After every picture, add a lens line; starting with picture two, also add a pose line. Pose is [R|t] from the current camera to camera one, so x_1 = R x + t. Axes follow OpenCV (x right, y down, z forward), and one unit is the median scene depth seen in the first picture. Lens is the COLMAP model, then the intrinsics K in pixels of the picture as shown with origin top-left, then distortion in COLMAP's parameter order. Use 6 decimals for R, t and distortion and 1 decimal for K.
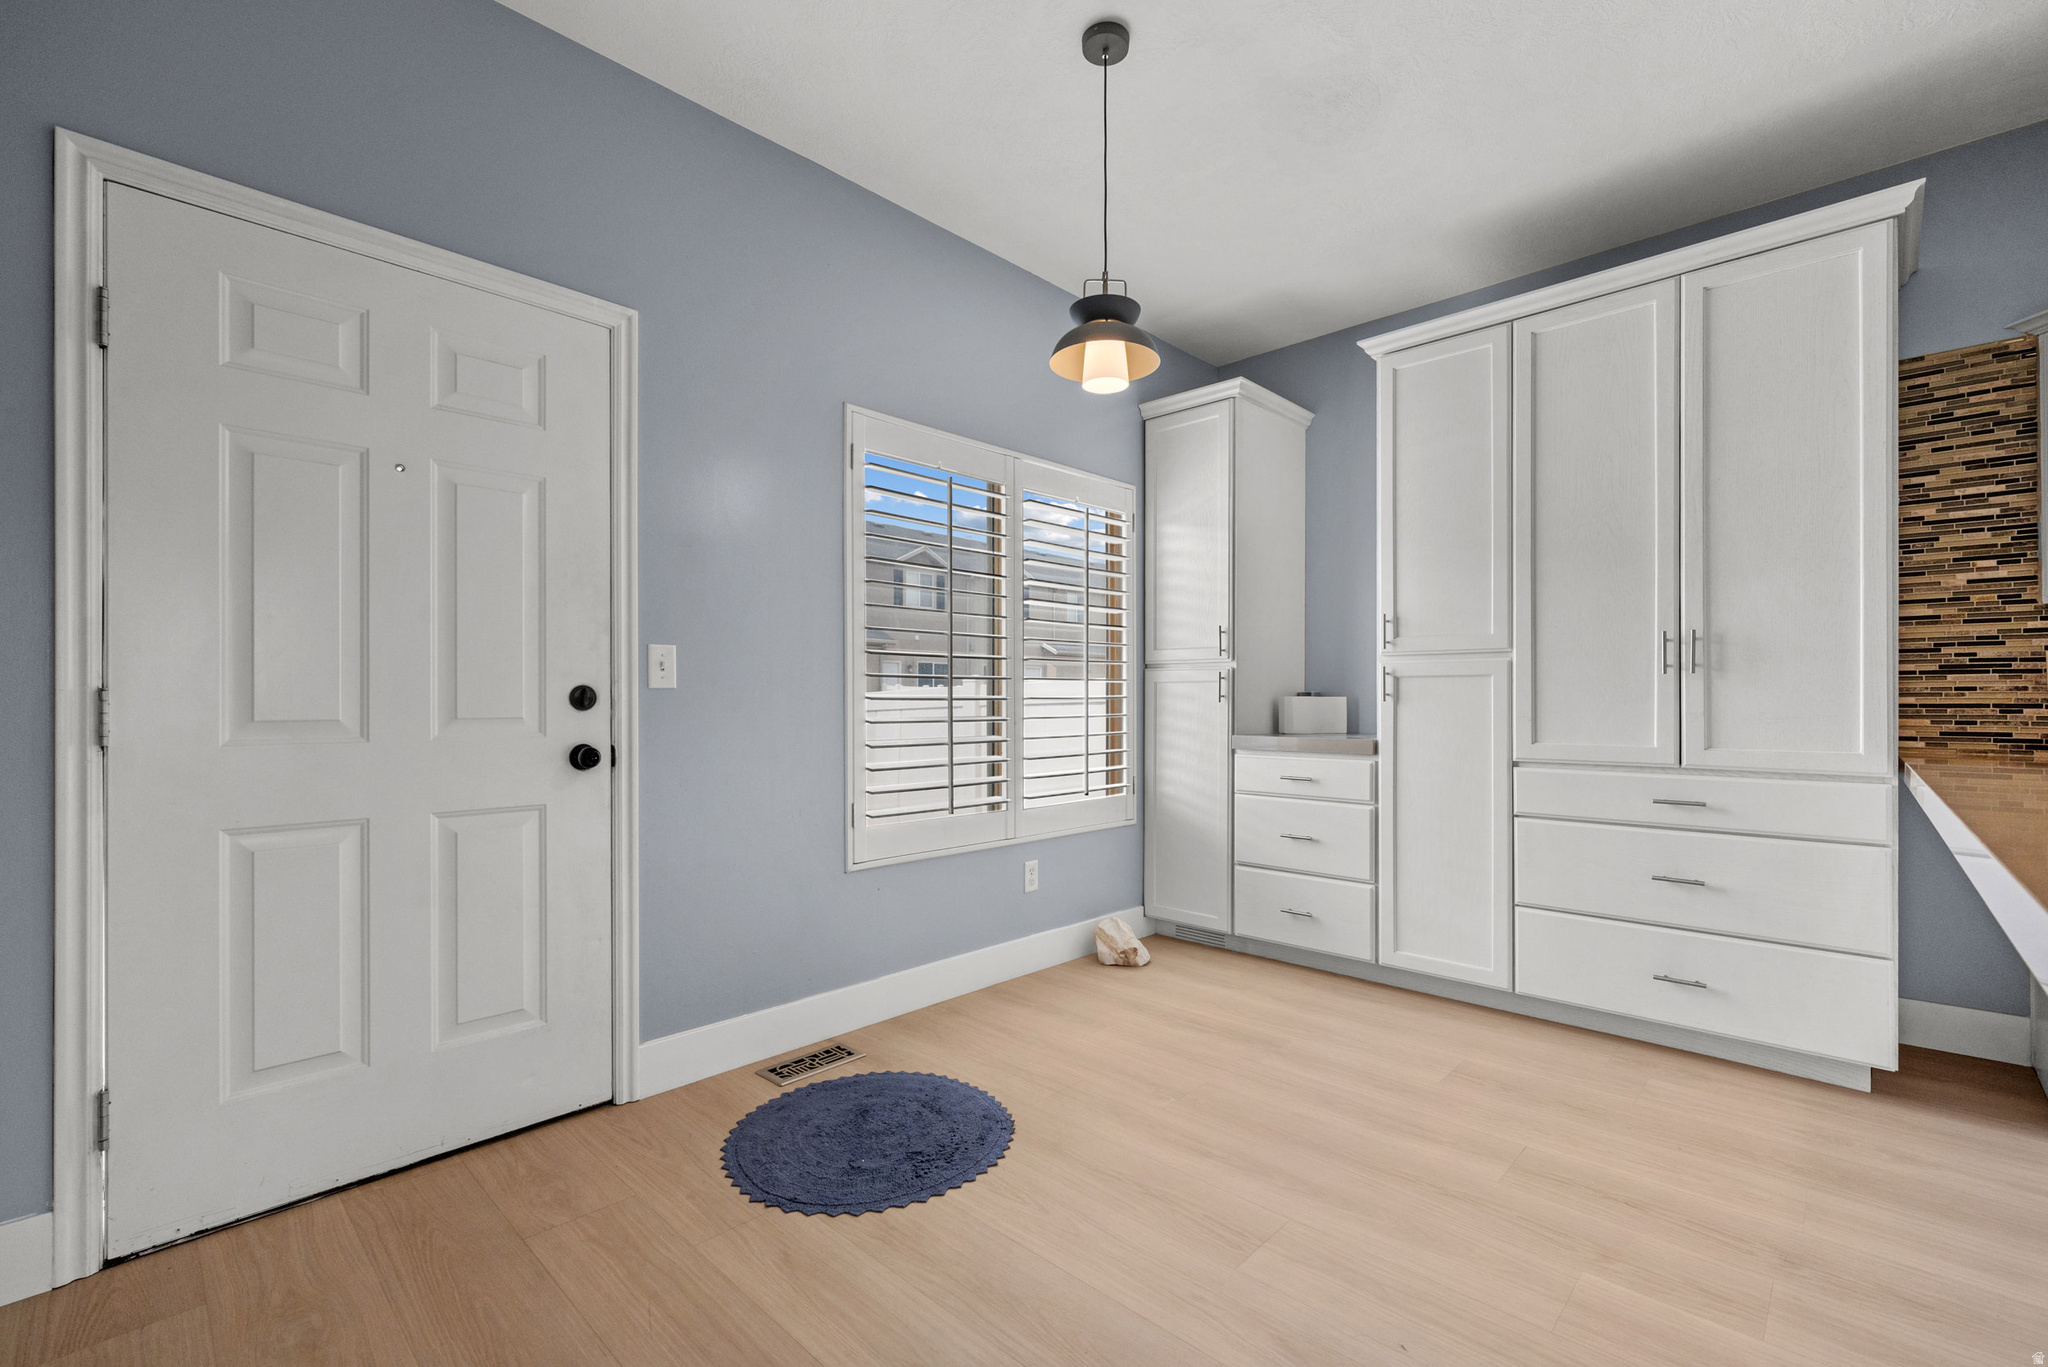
lens RADIAL K [[865.0, 0, 1022.4], [0, 865.0, 698.9], [0, 0, 1]] dist [-0.001804, -0.001199]
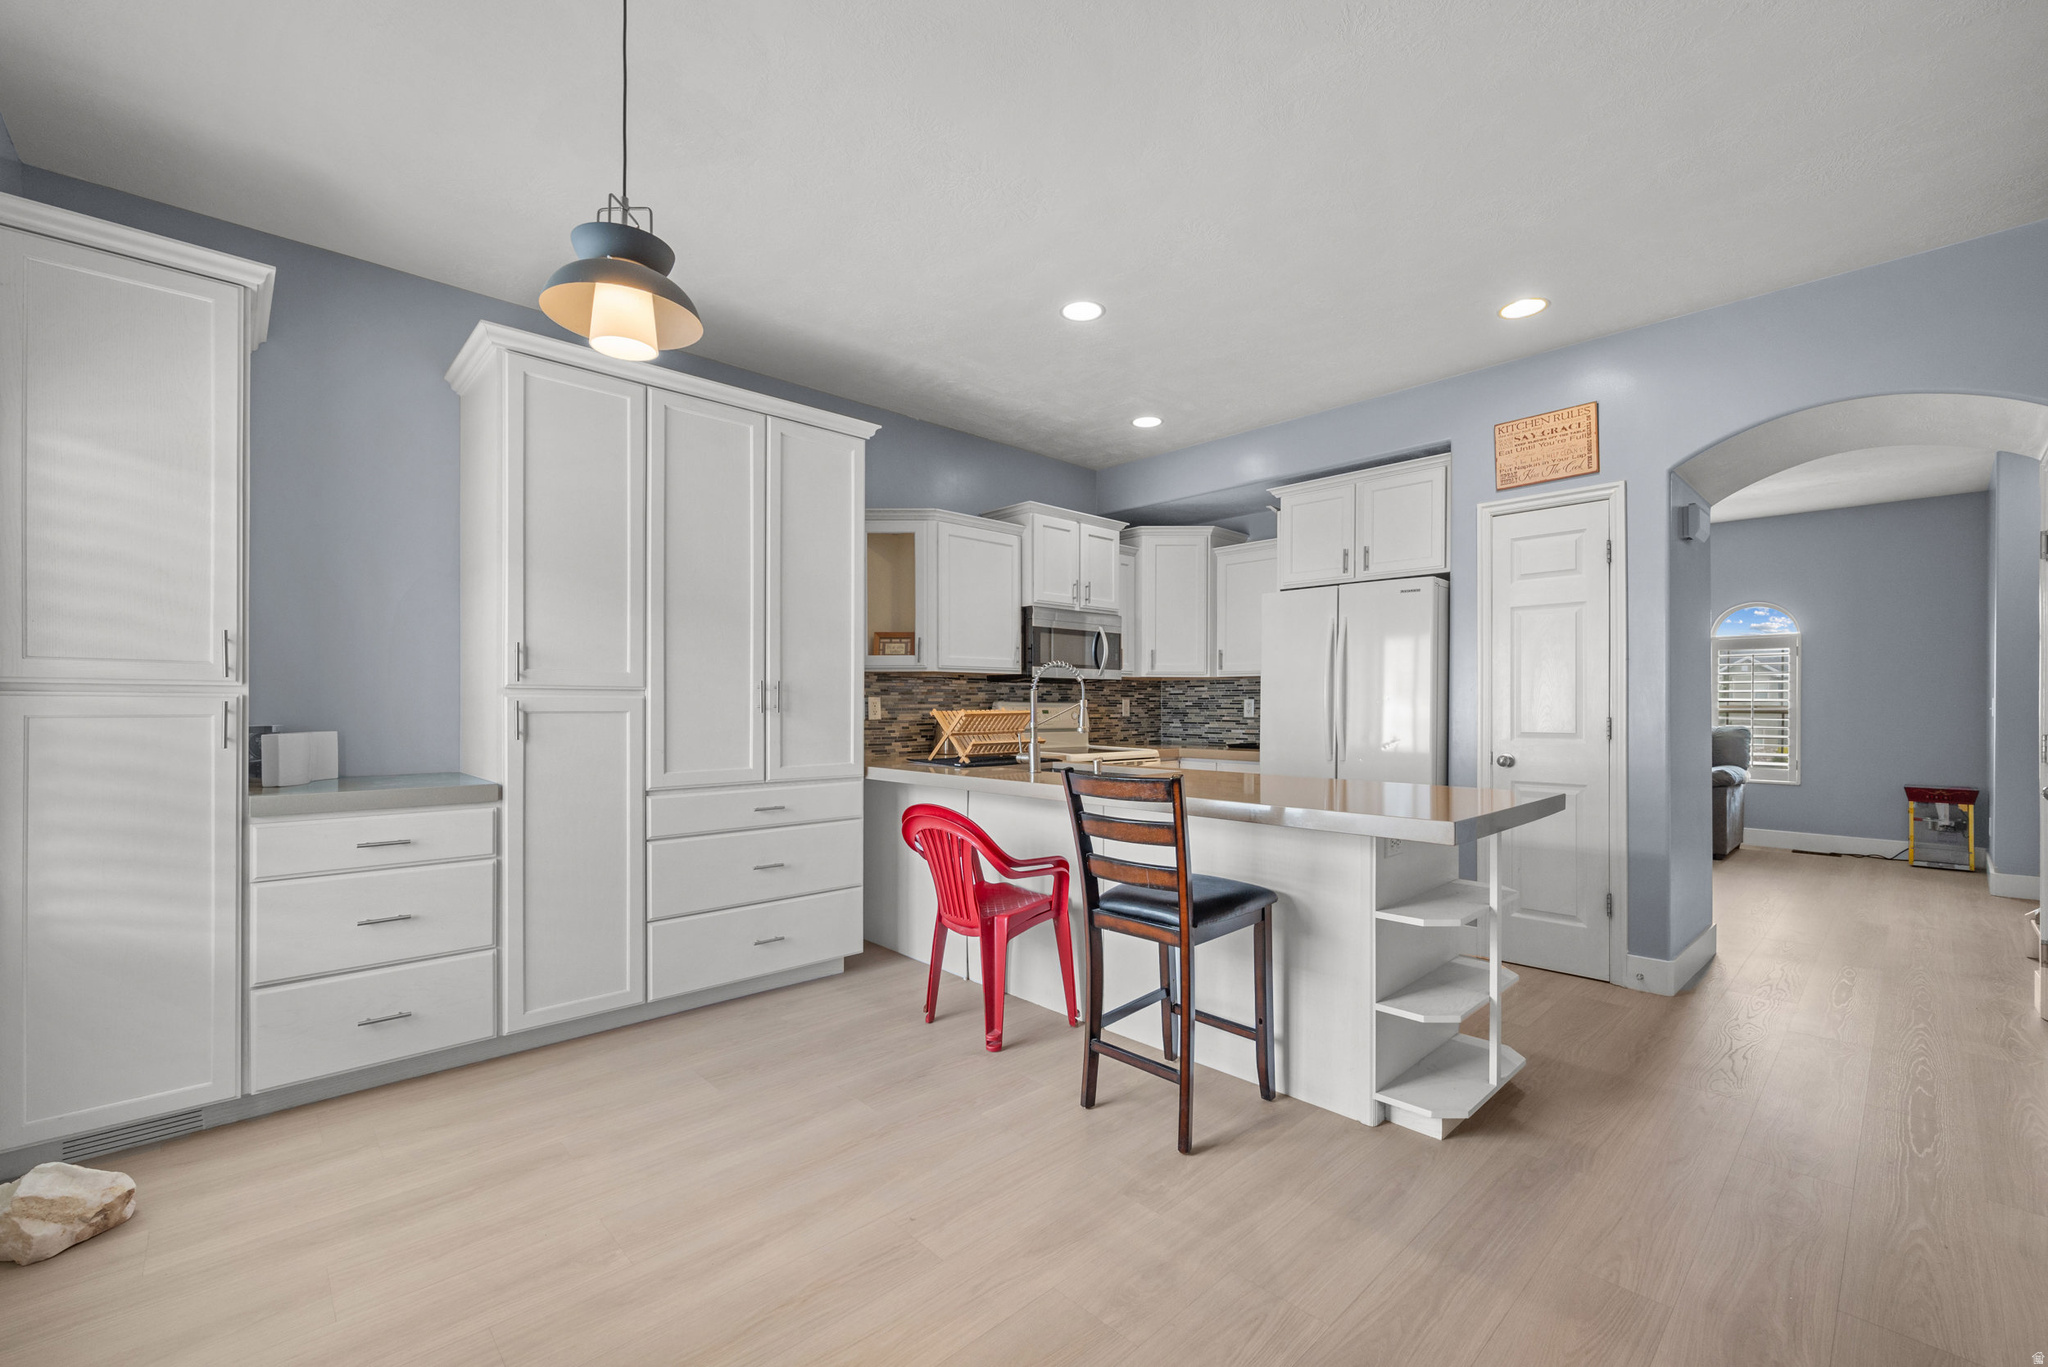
lens RADIAL K [[865.0, 0, 1025.8], [0, 865.0, 706.8], [0, 0, 1]] dist [-0.001804, -0.001199]
pose [[0.041520, -0.006297, 0.999118, -0.570257], [-0.004396, 0.999969, 0.006485, -0.049024], [-0.999128, -0.004661, 0.041491, 0.546520]]
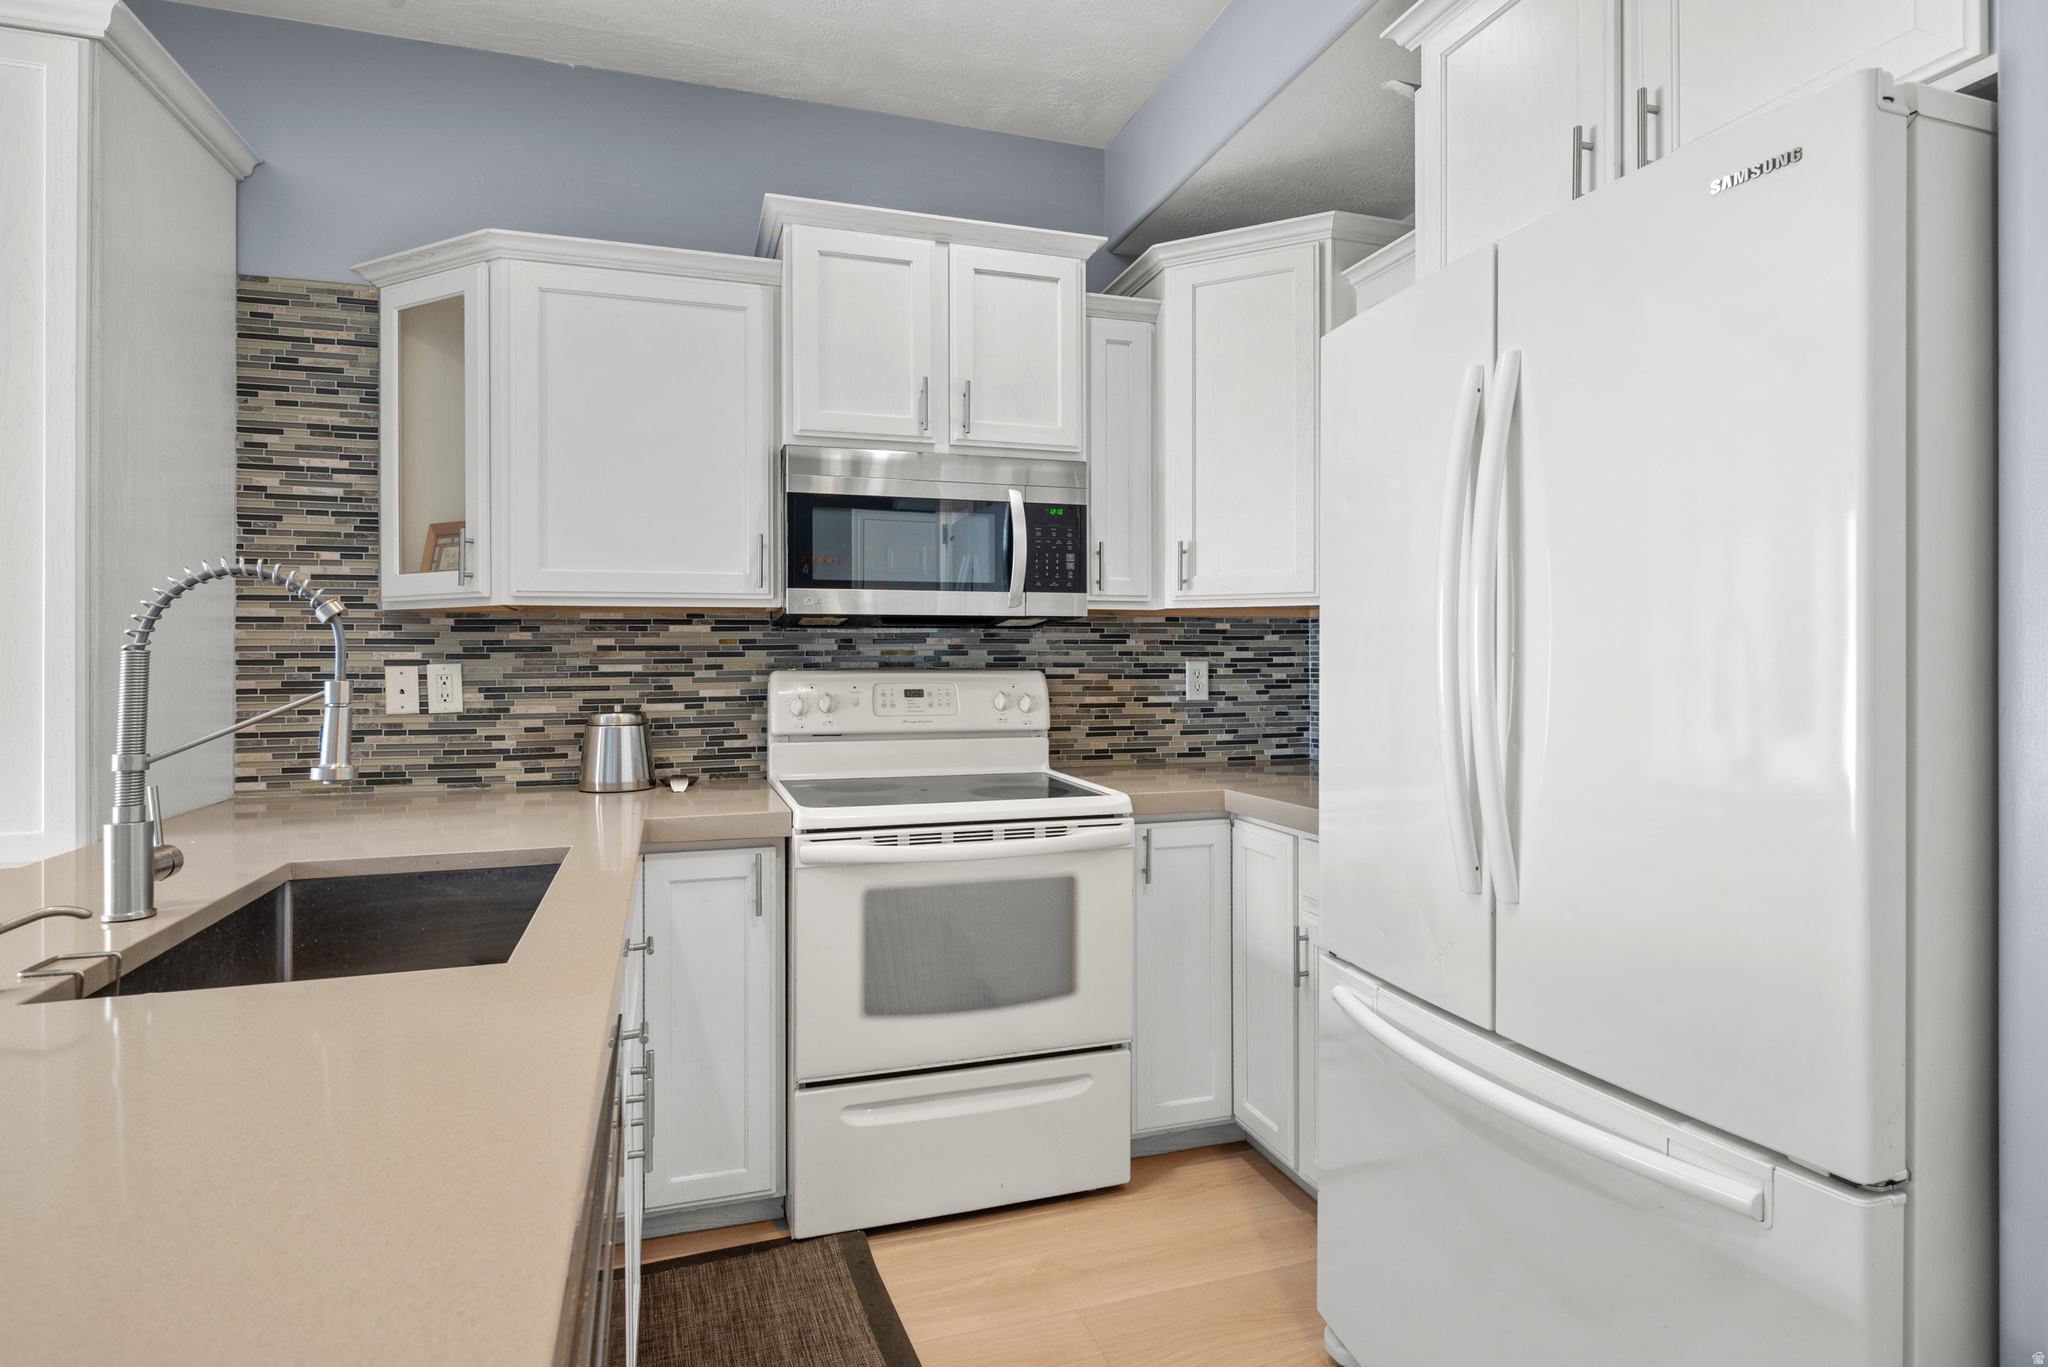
lens RADIAL K [[1073.8, 0, 1023.8], [0, 1073.8, 653.1], [0, 0, 1]] dist [-0.005608, 0.000200]
pose [[0.469621, 0.001330, 0.882867, 0.542562], [0.002073, 0.999994, -0.002609, -0.062730], [-0.882866, 0.003055, 0.469616, -0.038647]]
